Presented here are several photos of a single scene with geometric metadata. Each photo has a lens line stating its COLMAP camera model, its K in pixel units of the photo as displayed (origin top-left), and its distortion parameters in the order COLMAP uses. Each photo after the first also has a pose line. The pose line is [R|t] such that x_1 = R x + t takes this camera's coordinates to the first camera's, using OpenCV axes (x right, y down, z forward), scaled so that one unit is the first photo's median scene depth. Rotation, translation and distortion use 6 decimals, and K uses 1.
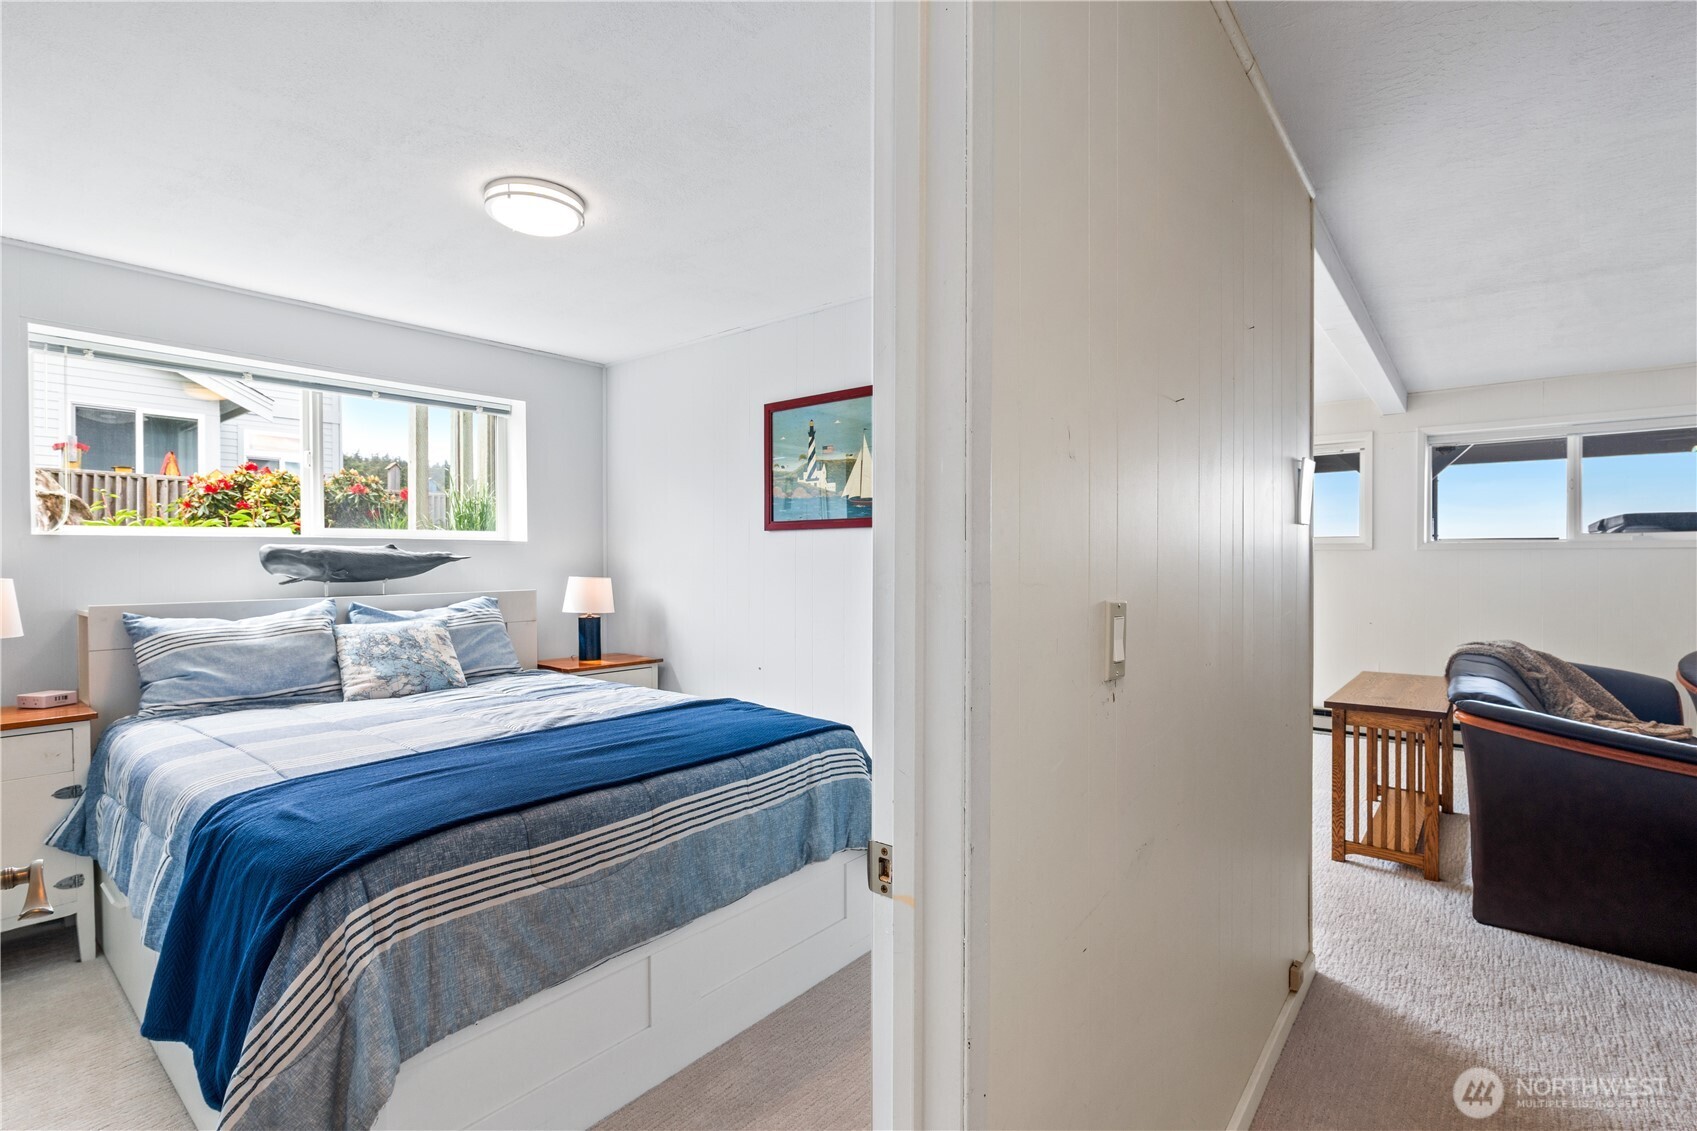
lens RADIAL K [[787.2, 0, 855.3], [0, 787.2, 564.8], [0, 0, 1]] dist [-0.006965, -0.000049]
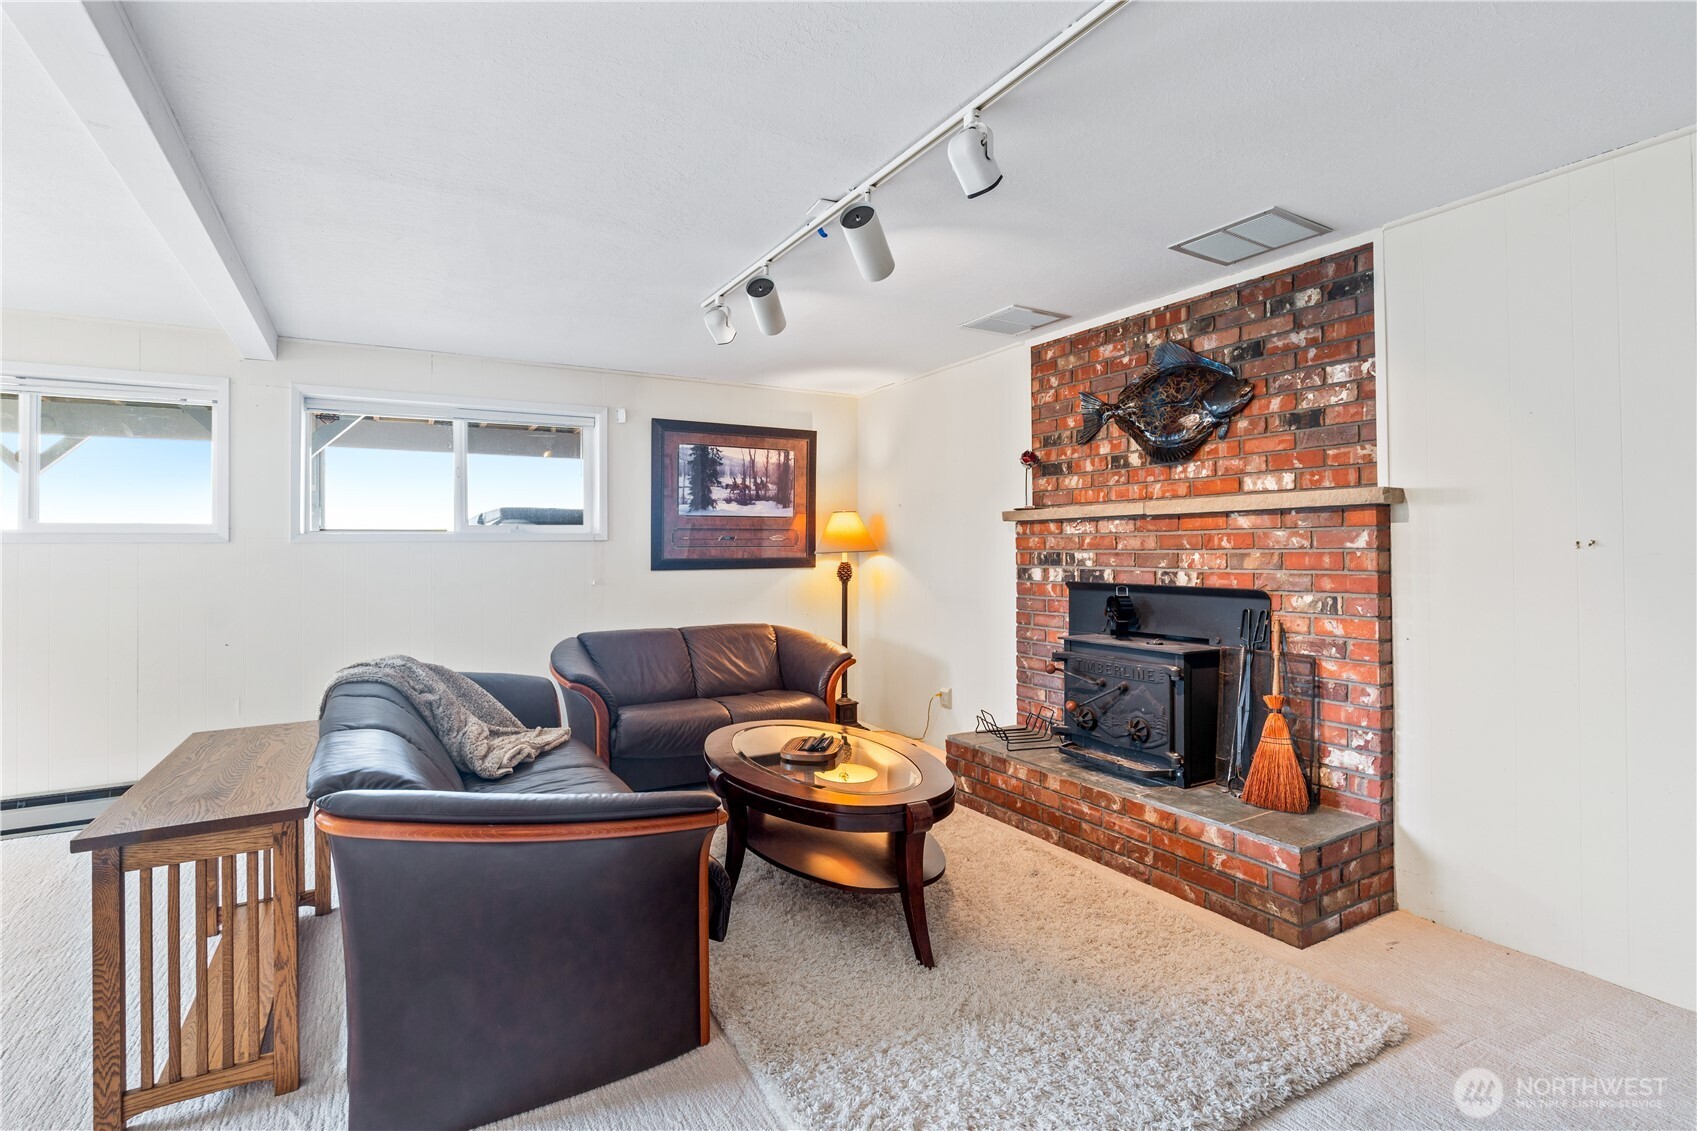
lens RADIAL K [[795.6, 0, 856.3], [0, 795.6, 543.2], [0, 0, 1]] dist [-0.003421, -0.000574]
pose [[0.345565, 0.005587, 0.938378, 0.247975], [0.013086, 0.999856, -0.010772, -0.003200], [-0.938303, 0.016002, 0.345442, 0.295724]]
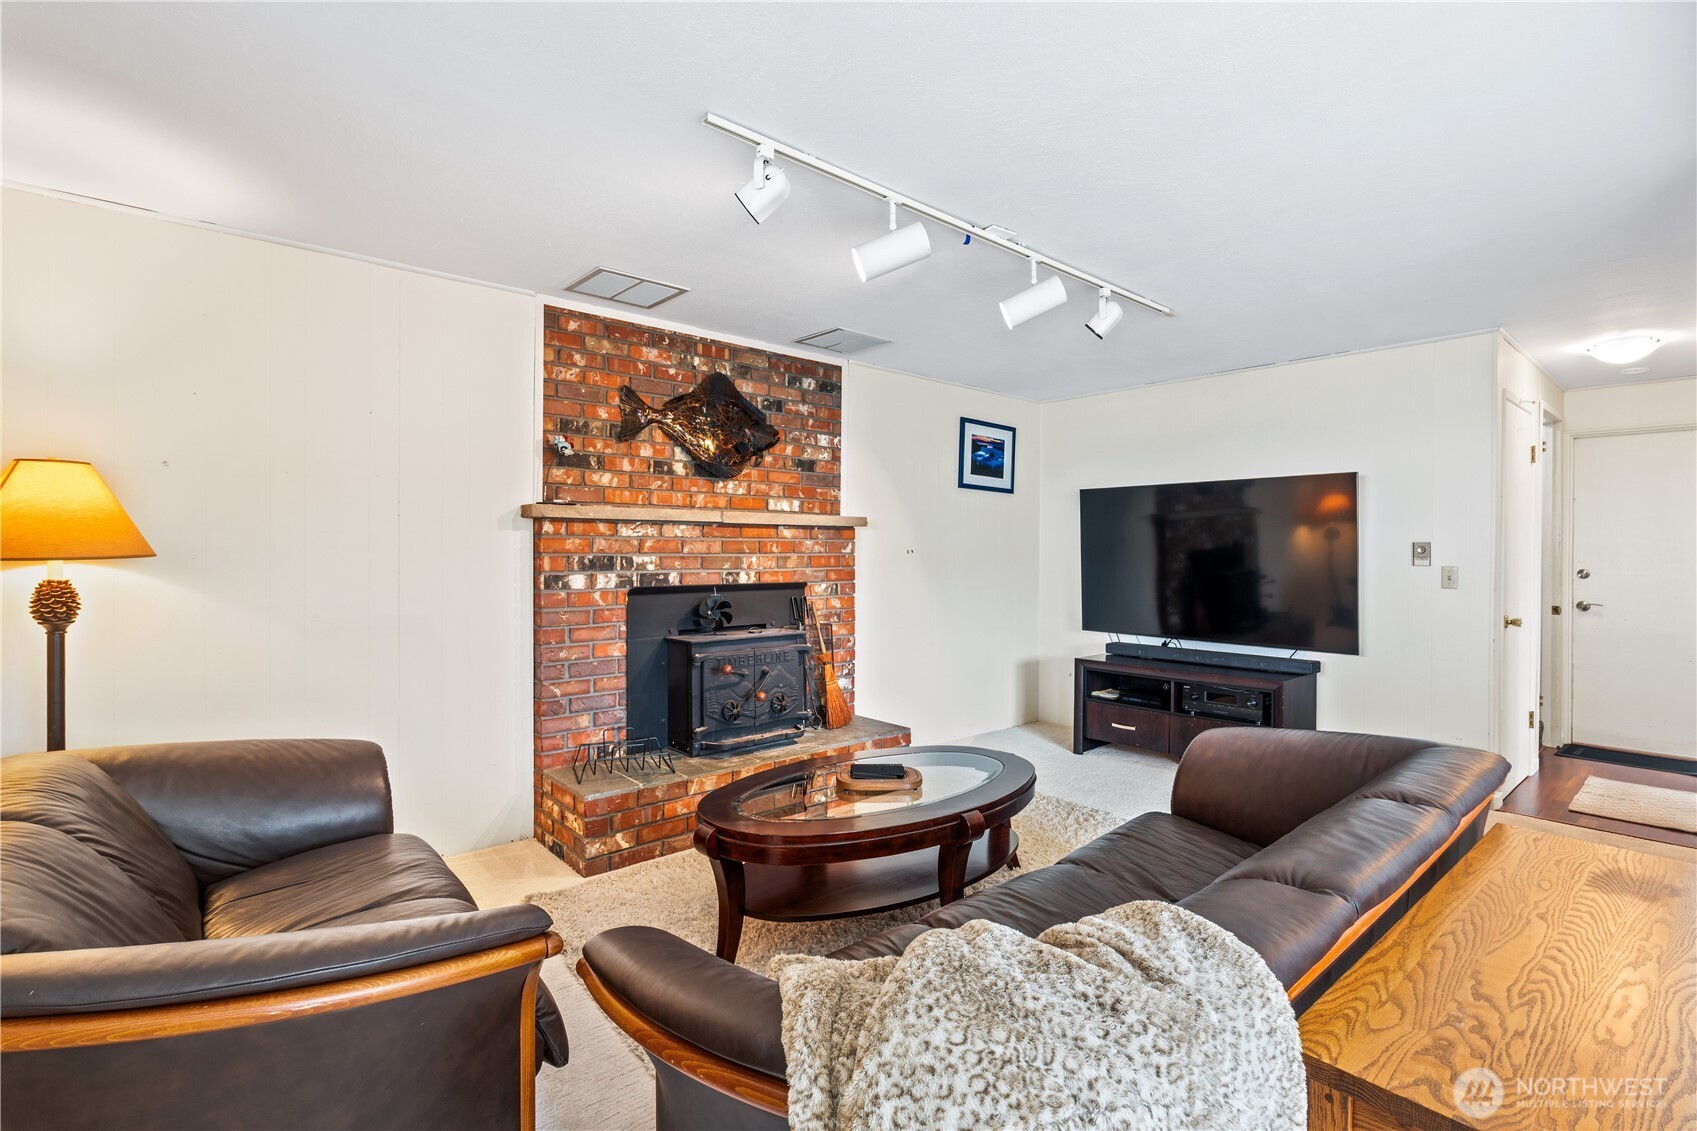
lens RADIAL K [[784.6, 0, 842.6], [0, 784.6, 567.7], [0, 0, 1]] dist [-0.017979, 0.000149]
pose [[-0.982758, -0.003538, 0.184863, 0.705994], [0.001281, 0.999663, 0.025943, -0.007345], [-0.184892, 0.025733, -0.982422, 1.005203]]
